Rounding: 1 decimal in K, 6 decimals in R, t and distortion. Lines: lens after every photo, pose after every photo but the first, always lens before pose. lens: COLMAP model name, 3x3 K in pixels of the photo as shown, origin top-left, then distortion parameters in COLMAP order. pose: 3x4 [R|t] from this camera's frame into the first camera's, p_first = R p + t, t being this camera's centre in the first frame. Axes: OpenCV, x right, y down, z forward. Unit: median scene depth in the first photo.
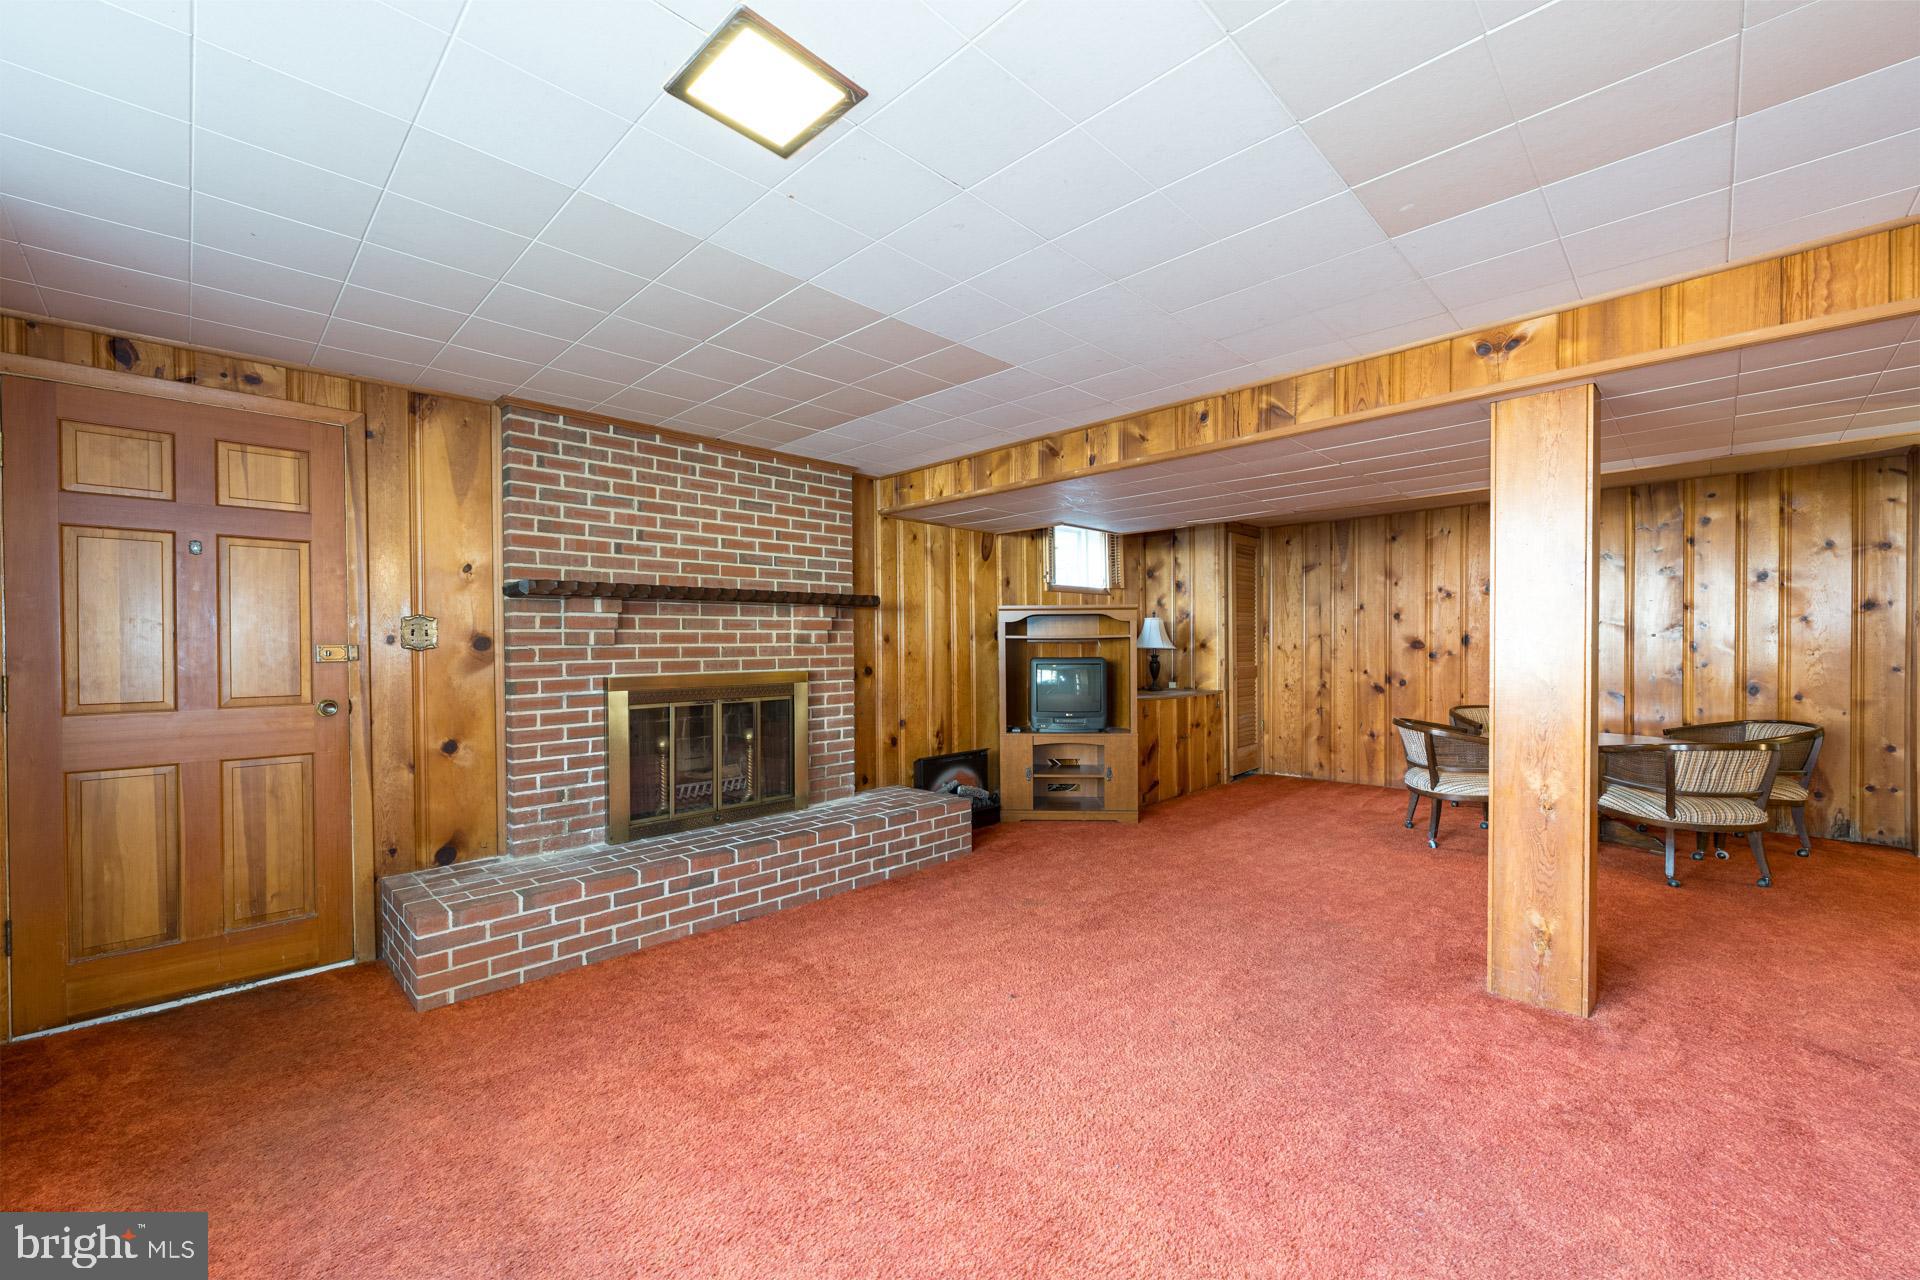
lens RADIAL K [[761.1, 0, 950.3], [0, 761.1, 651.4], [0, 0, 1]] dist [-0.001045, -0.000462]
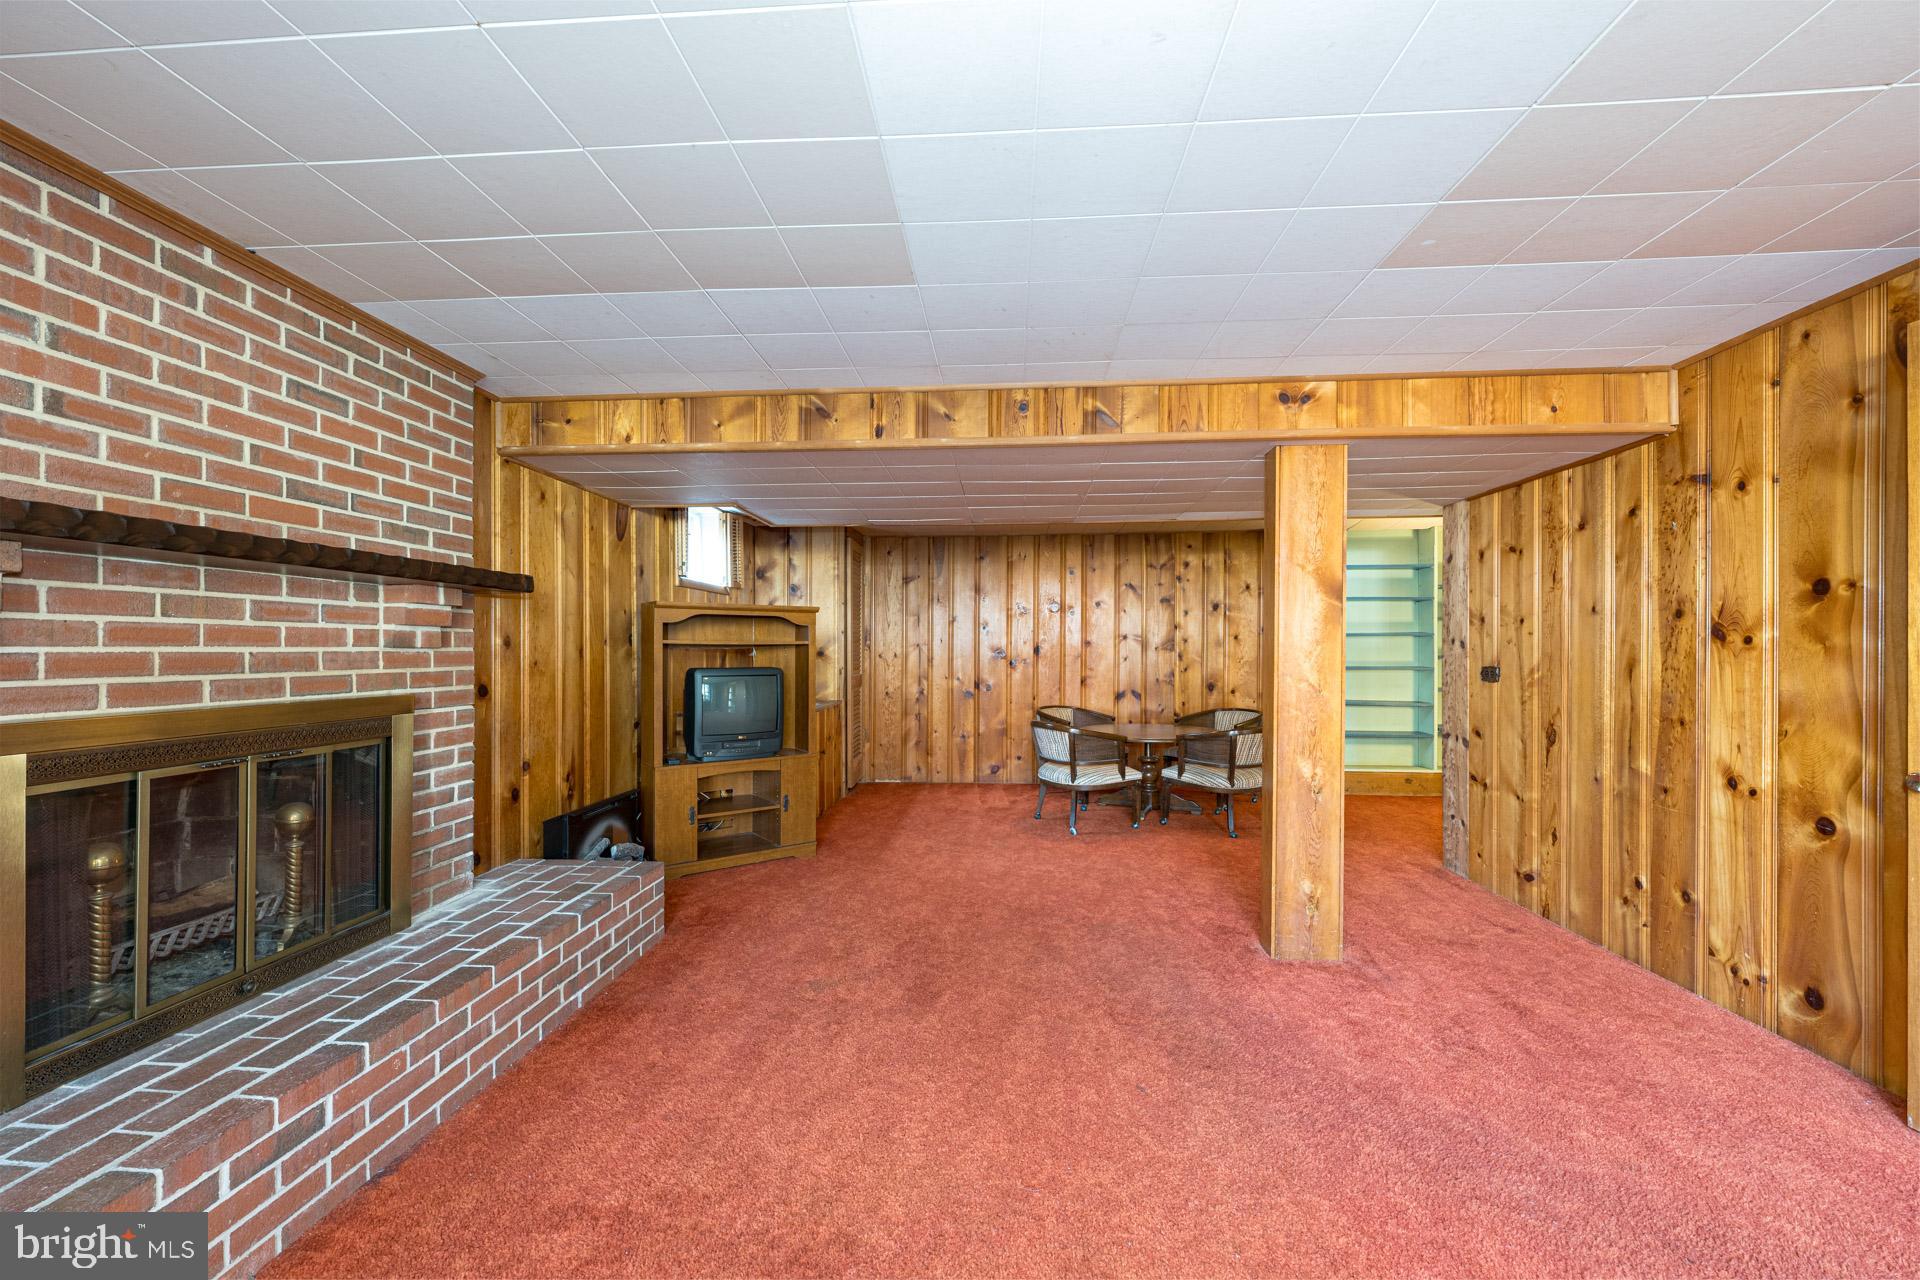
lens RADIAL K [[761.1, 0, 950.3], [0, 761.1, 651.4], [0, 0, 1]] dist [-0.001045, -0.000462]
pose [[0.759164, 0.006877, 0.650863, -0.247882], [-0.000470, 0.999950, -0.010017, -0.001900], [-0.650899, 0.007299, 0.759129, 0.267409]]
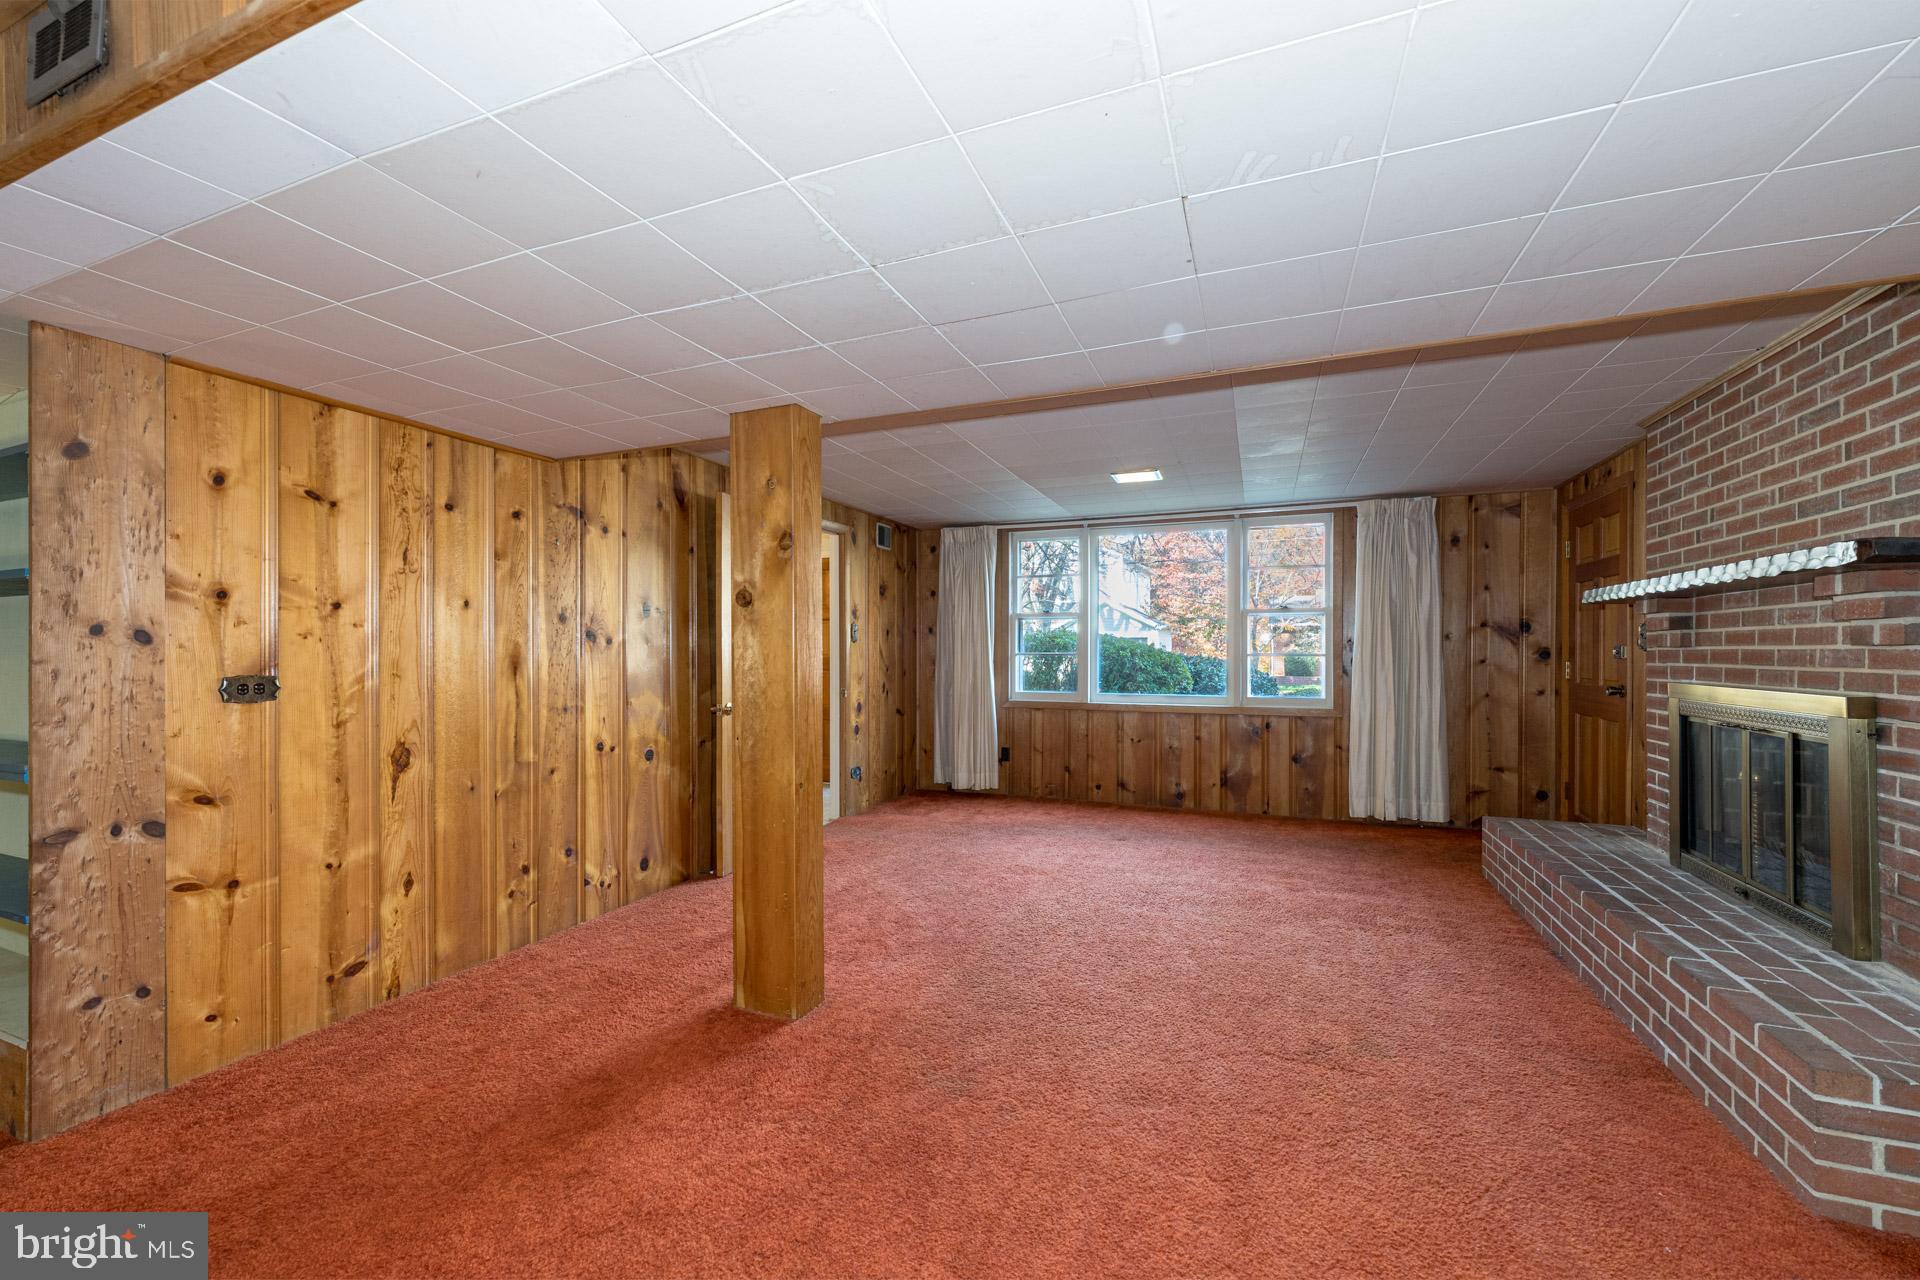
lens RADIAL K [[761.1, 0, 950.3], [0, 761.1, 651.4], [0, 0, 1]] dist [-0.001045, -0.000462]
pose [[-0.921754, 0.008754, -0.387677, 0.570282], [0.004216, 0.999912, 0.012556, -0.015080], [0.387752, 0.009939, -0.921710, 1.203574]]
